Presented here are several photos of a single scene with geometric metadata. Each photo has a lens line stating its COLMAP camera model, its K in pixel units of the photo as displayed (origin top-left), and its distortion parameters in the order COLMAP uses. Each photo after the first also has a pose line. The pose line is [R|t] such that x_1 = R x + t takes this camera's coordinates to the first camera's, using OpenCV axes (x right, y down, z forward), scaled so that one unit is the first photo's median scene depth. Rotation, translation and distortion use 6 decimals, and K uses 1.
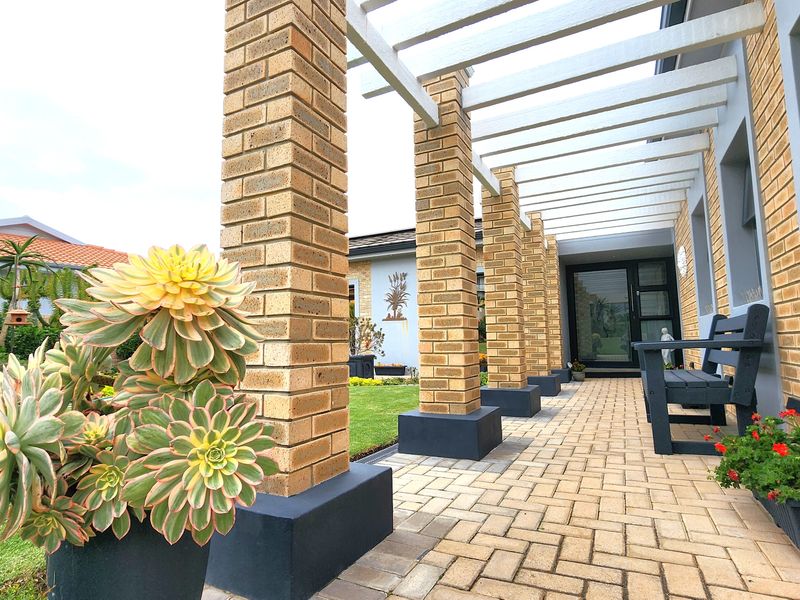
lens RADIAL K [[437.8, 0, 400.0], [0, 437.8, 300.0], [0, 0, 1]] dist [-0.000677, -0.000422]
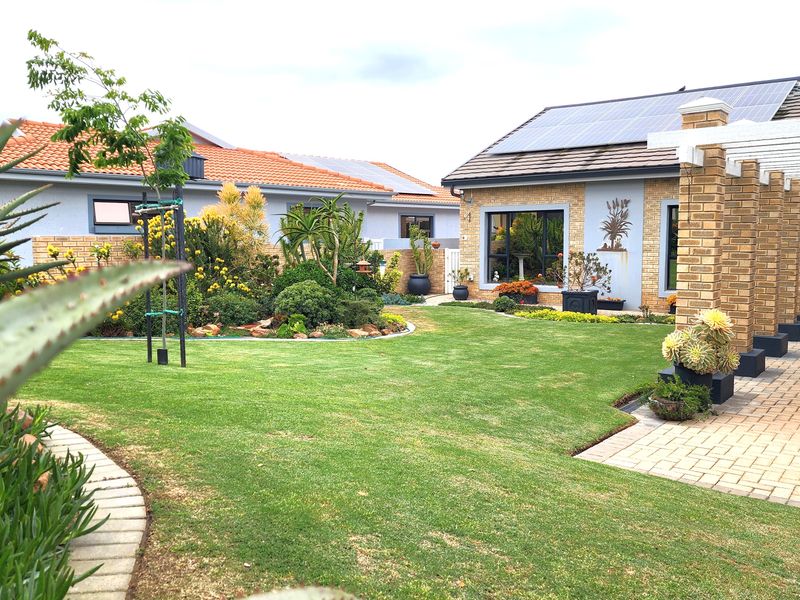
lens RADIAL K [[717.7, 0, 400.5], [0, 717.7, 288.6], [0, 0, 1]] dist [0.065203, -0.001205]
pose [[0.987925, 0.030324, -0.151933, -0.221305], [-0.003657, 0.984949, 0.172806, -0.138417], [0.154887, -0.170163, 0.973167, -0.568098]]
